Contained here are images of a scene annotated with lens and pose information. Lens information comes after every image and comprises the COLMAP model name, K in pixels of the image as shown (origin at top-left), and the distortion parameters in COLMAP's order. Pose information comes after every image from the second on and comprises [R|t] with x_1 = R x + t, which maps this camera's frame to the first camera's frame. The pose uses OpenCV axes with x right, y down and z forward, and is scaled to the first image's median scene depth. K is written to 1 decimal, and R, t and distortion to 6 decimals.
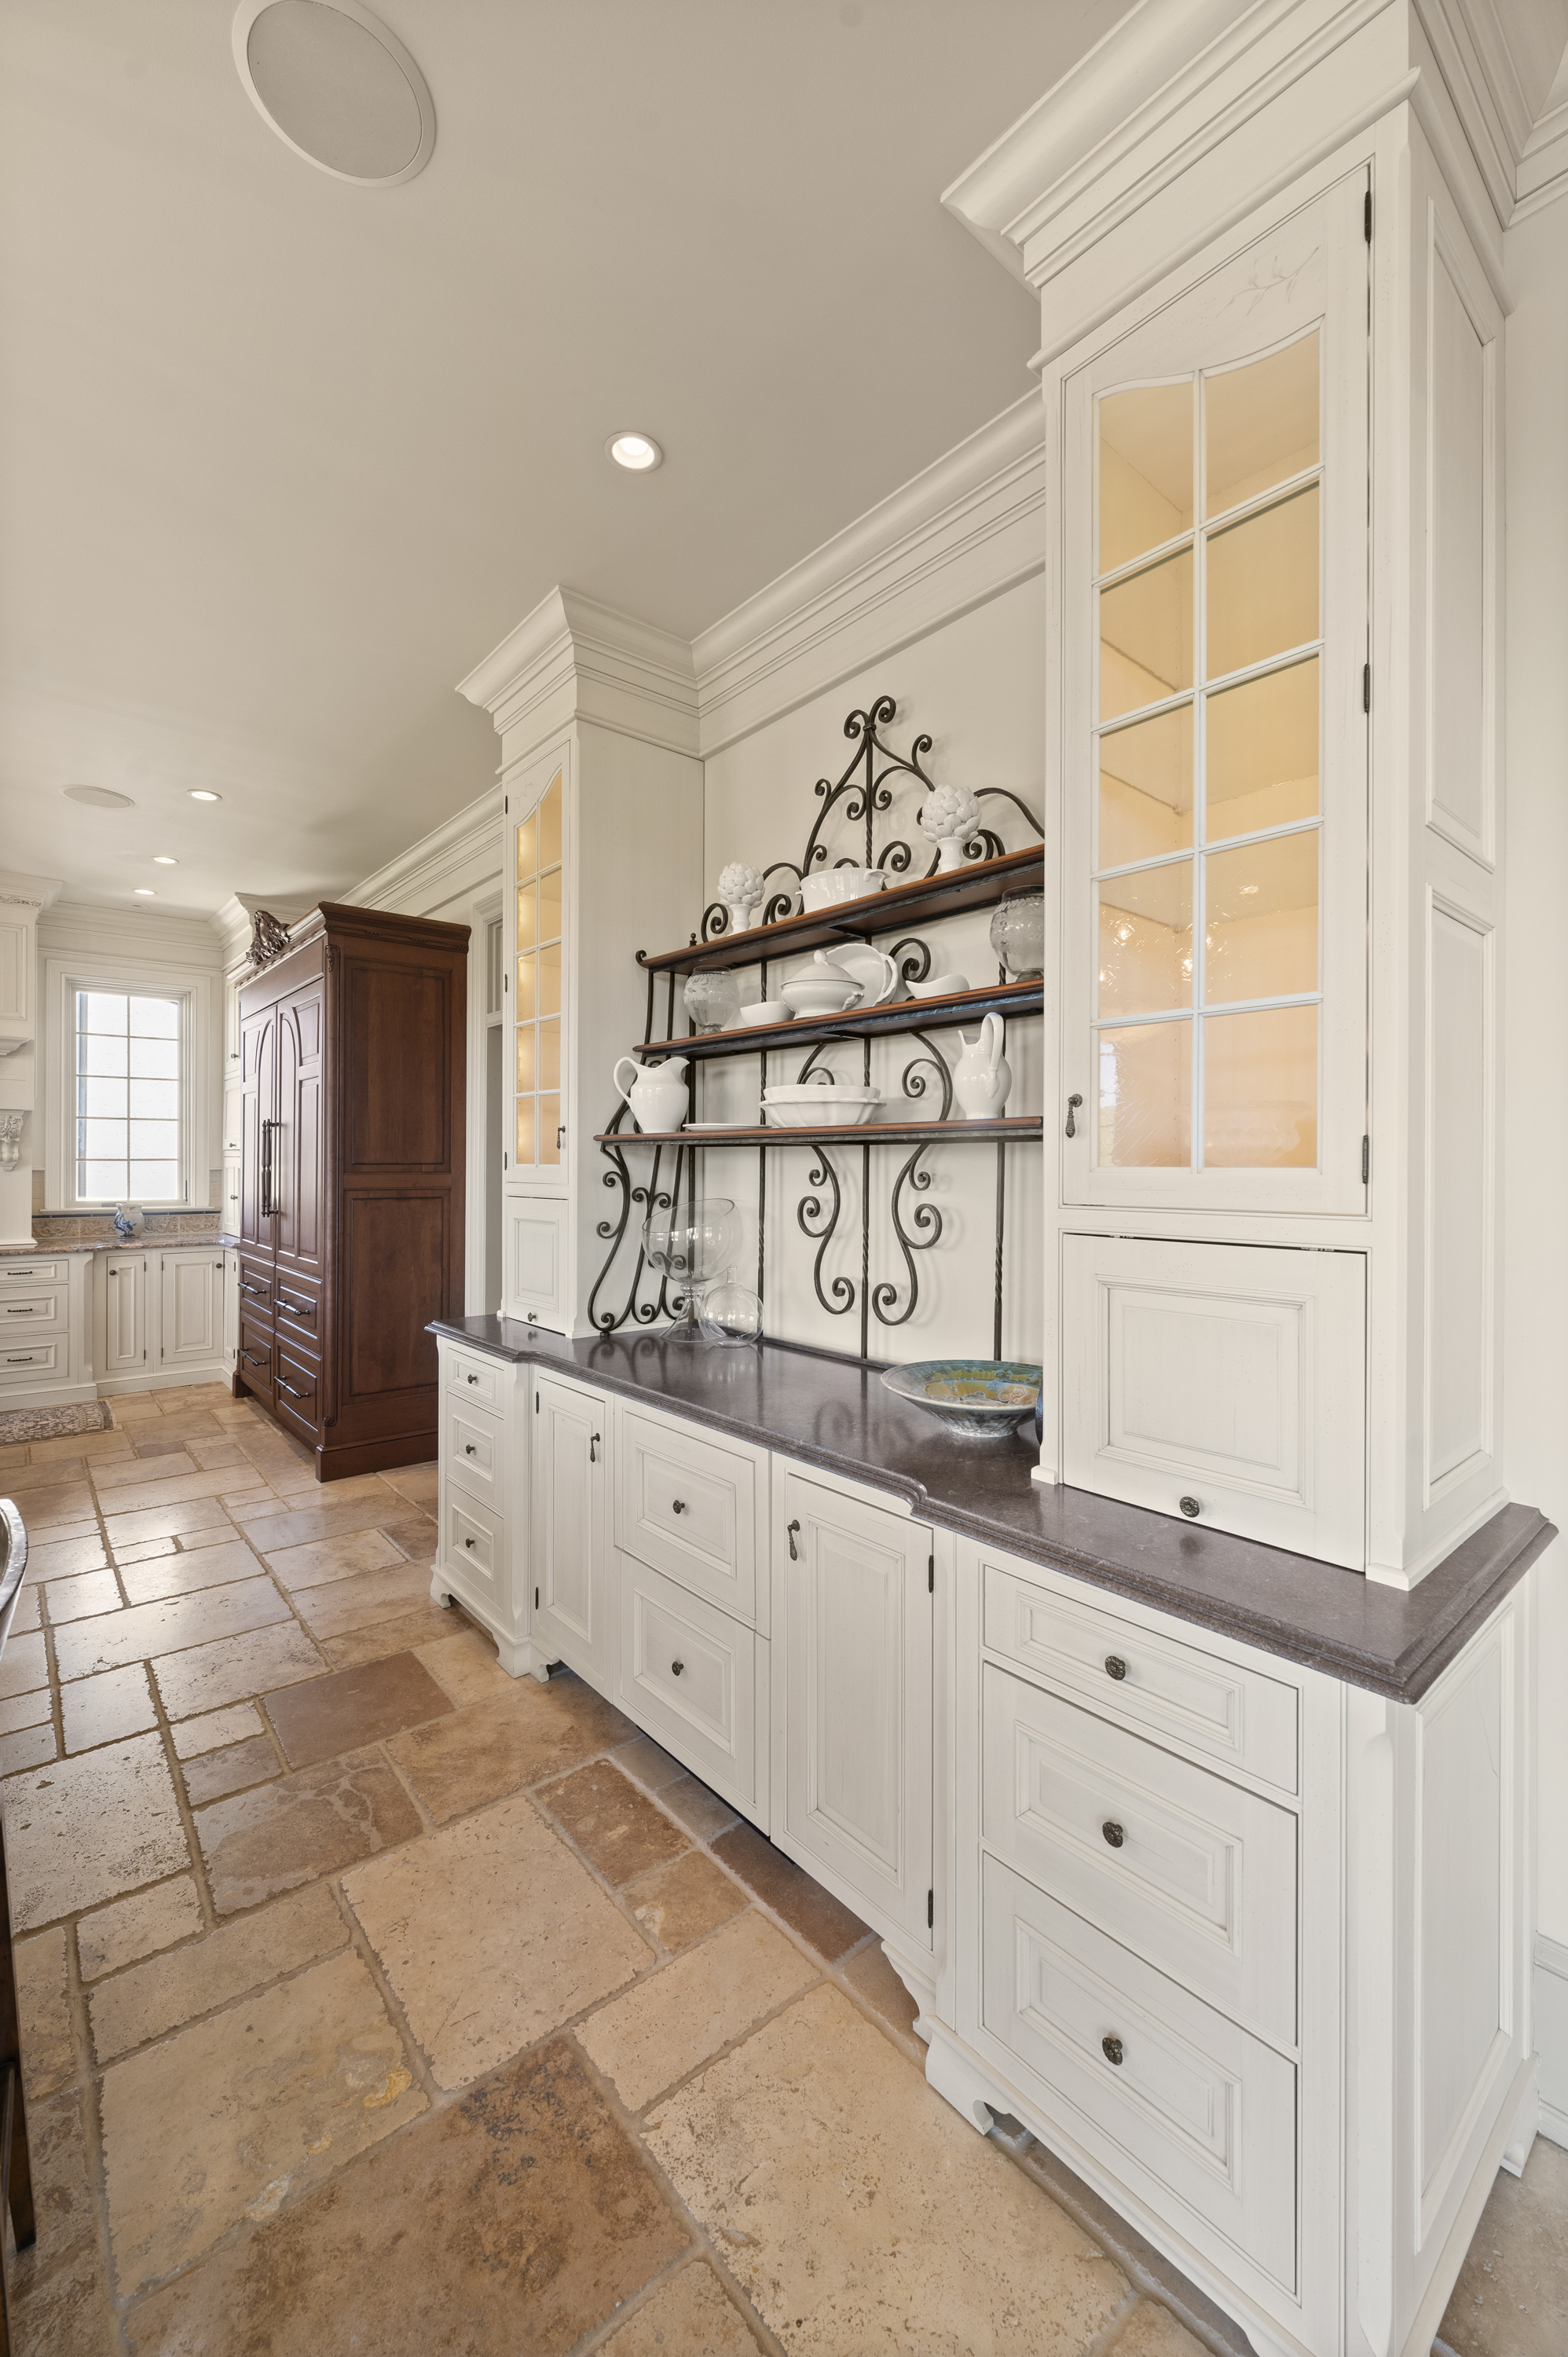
lens RADIAL K [[944.4, 0, 805.4], [0, 944.4, 1158.9], [0, 0, 1]] dist [-0.000723, 0.000131]
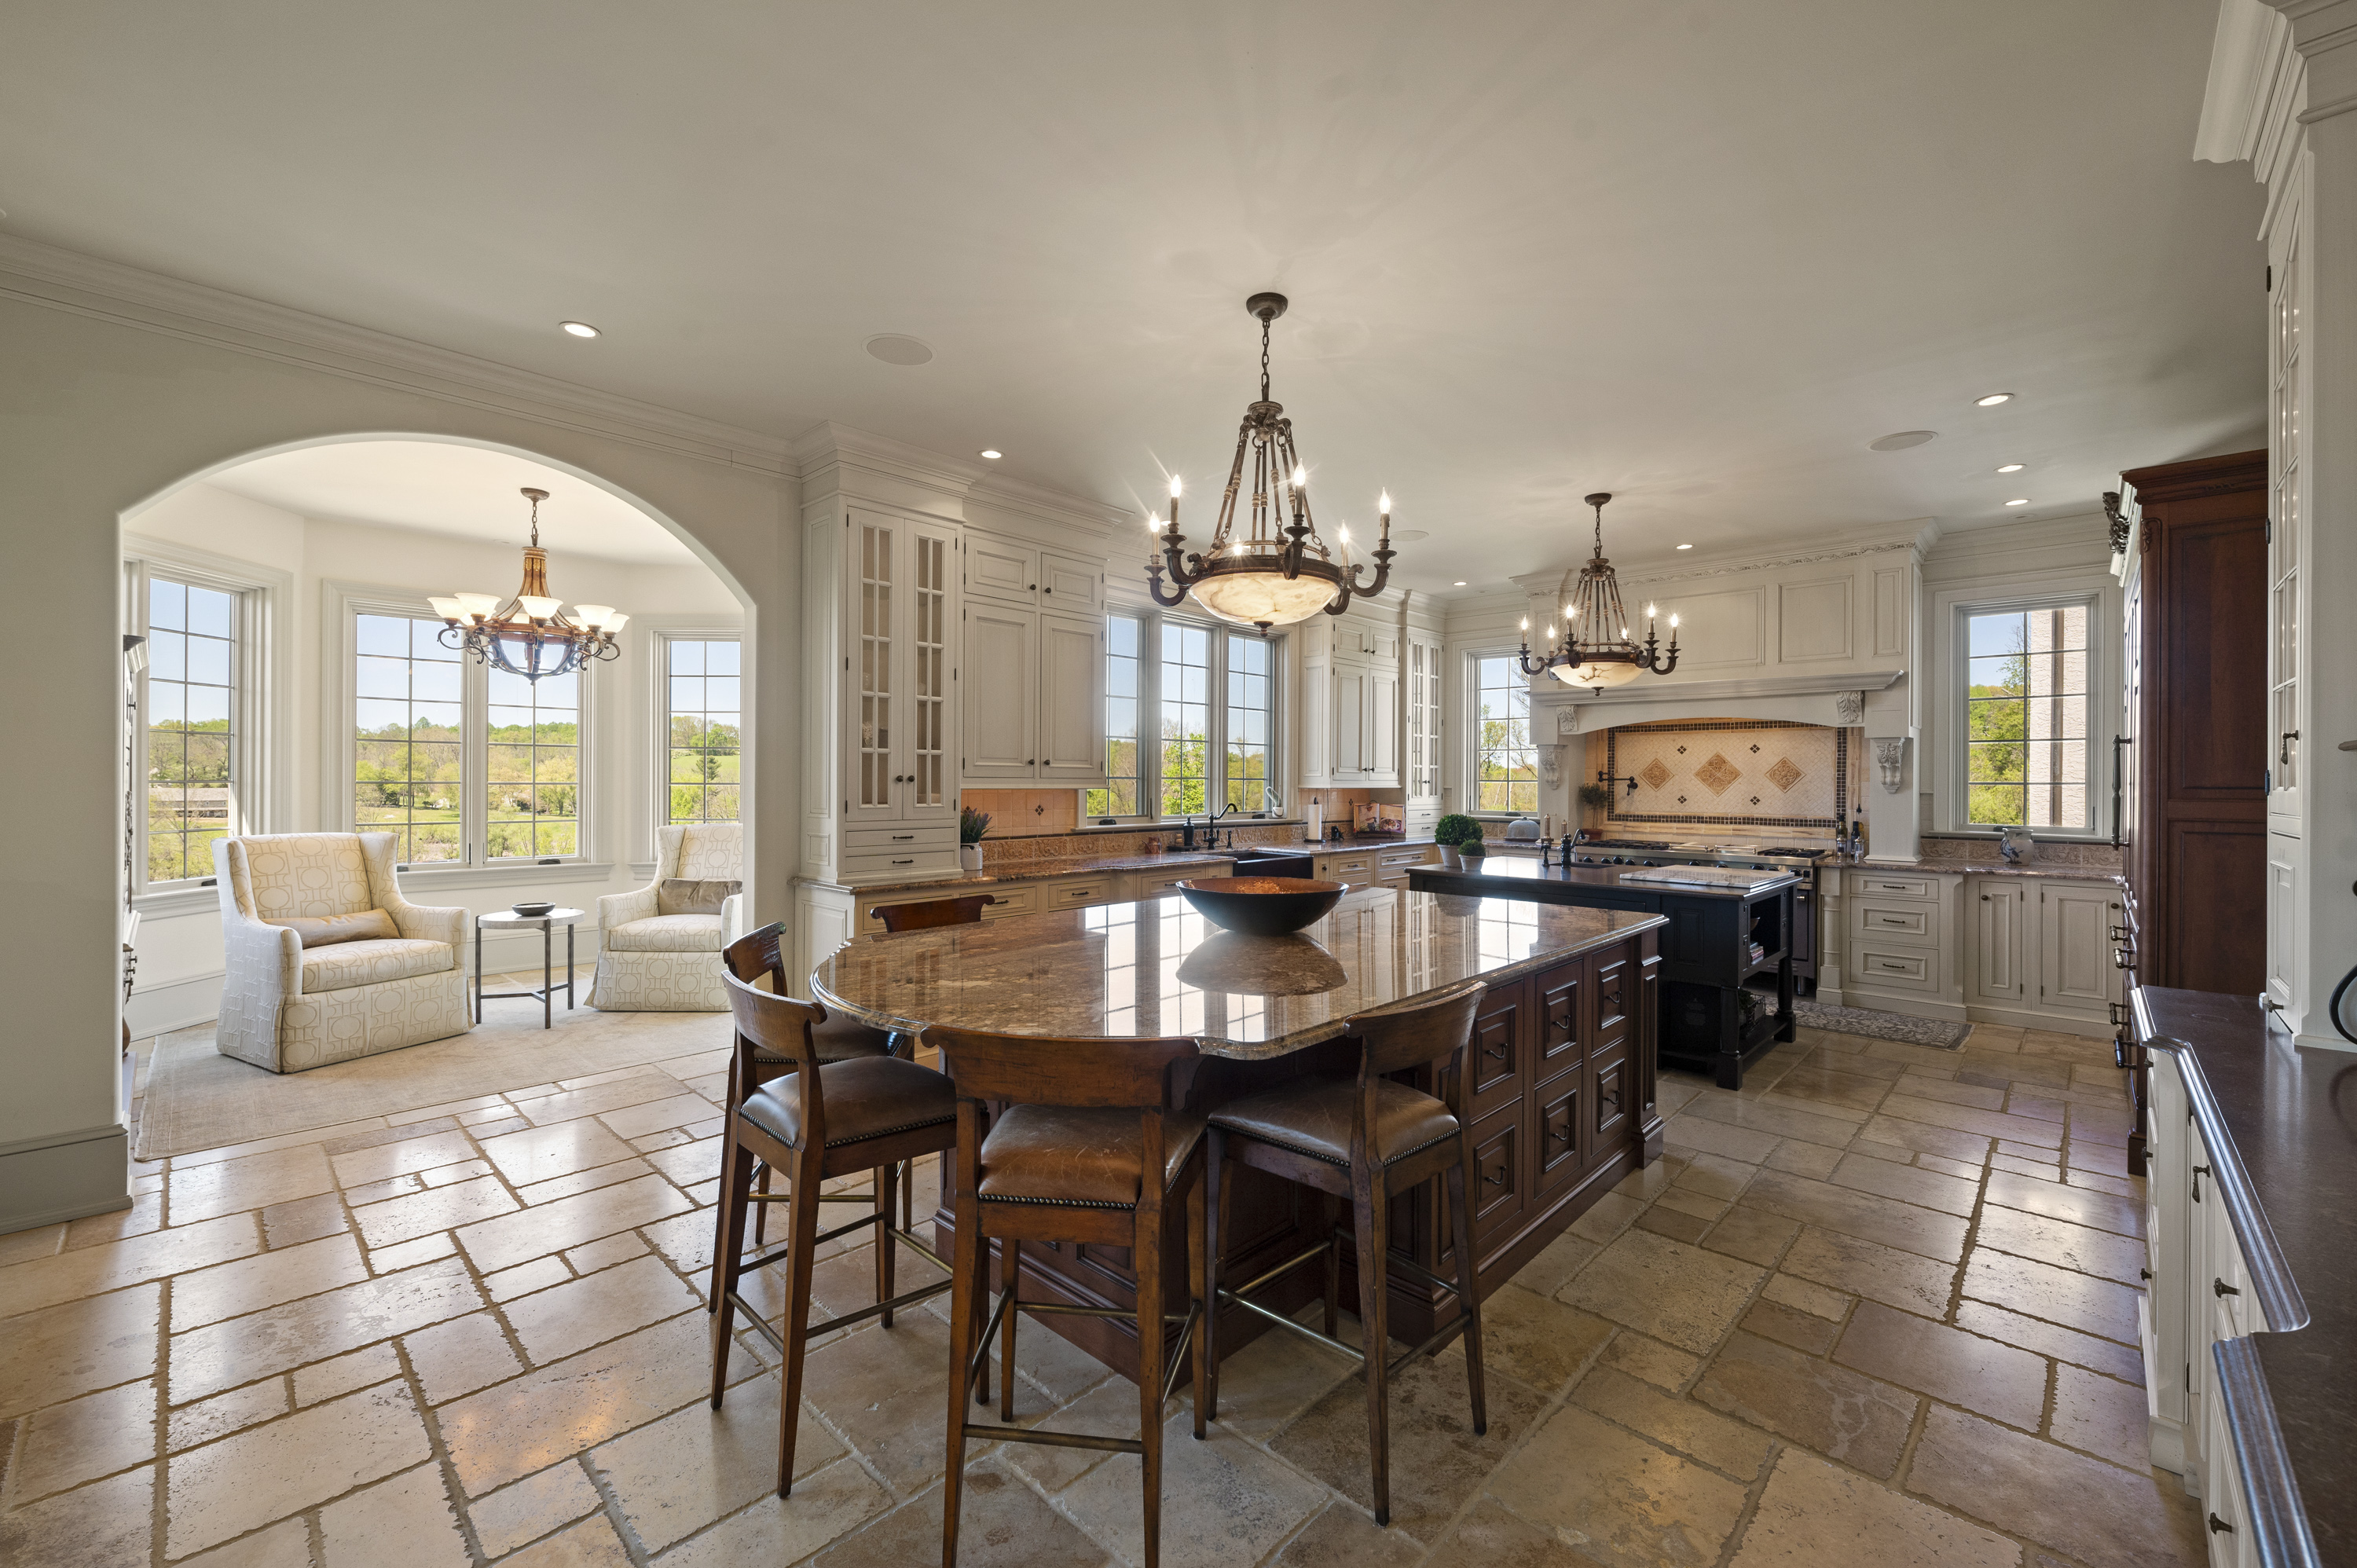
lens RADIAL K [[944.4, 0, 1180.8], [0, 944.4, 782.9], [0, 0, 1]] dist [-0.000723, 0.000131]
pose [[0.094404, 0.000829, -0.995534, 0.369995], [-0.002486, 0.999997, 0.000597, 0.003930], [0.995531, 0.002419, 0.094406, 0.149709]]
